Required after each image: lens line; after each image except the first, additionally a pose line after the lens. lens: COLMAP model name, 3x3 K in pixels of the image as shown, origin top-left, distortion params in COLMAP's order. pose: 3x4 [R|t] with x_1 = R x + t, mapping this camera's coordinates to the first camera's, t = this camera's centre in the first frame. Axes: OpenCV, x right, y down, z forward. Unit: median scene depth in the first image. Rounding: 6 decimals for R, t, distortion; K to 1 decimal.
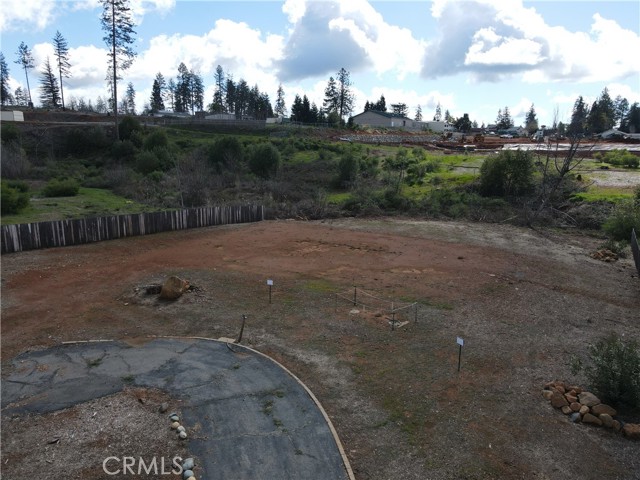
lens RADIAL K [[467.4, 0, 318.6], [0, 467.4, 239.8], [0, 0, 1]] dist [0.011165, 0.010569]
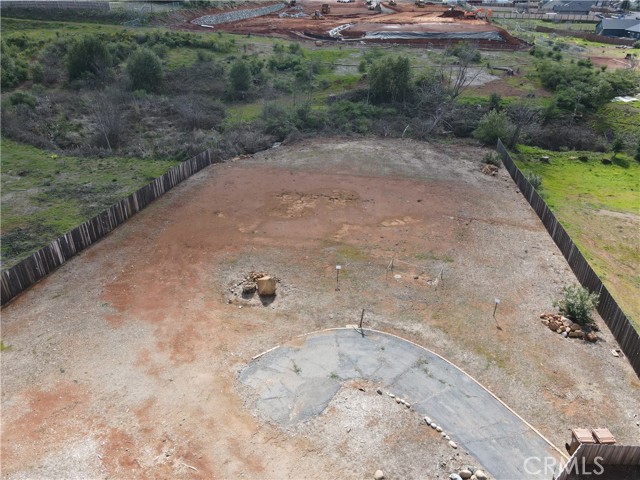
lens RADIAL K [[467.4, 0, 318.6], [0, 467.4, 239.8], [0, 0, 1]] dist [0.011165, 0.010569]
pose [[0.933542, -0.171385, 0.314844, -0.619600], [0.074483, 0.951873, 0.297304, -0.423035], [-0.350645, -0.254095, 0.901379, -0.178959]]
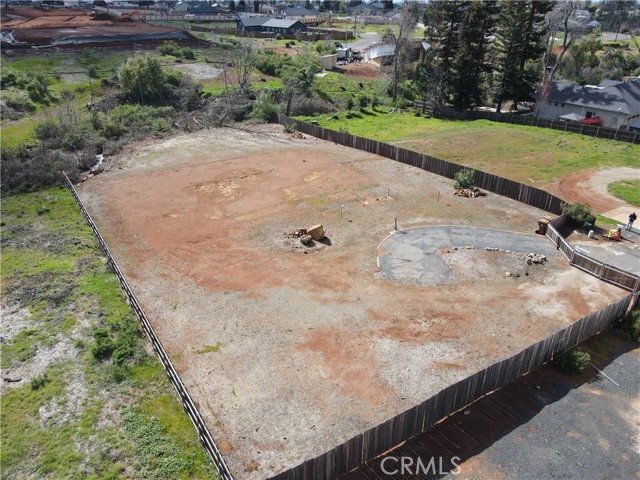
lens RADIAL K [[467.4, 0, 318.6], [0, 467.4, 239.8], [0, 0, 1]] dist [0.011165, 0.010569]
pose [[0.425256, -0.426358, 0.798358, -1.717381], [0.187158, 0.904452, 0.383325, -0.515711], [-0.885511, -0.013592, 0.464420, 0.309407]]
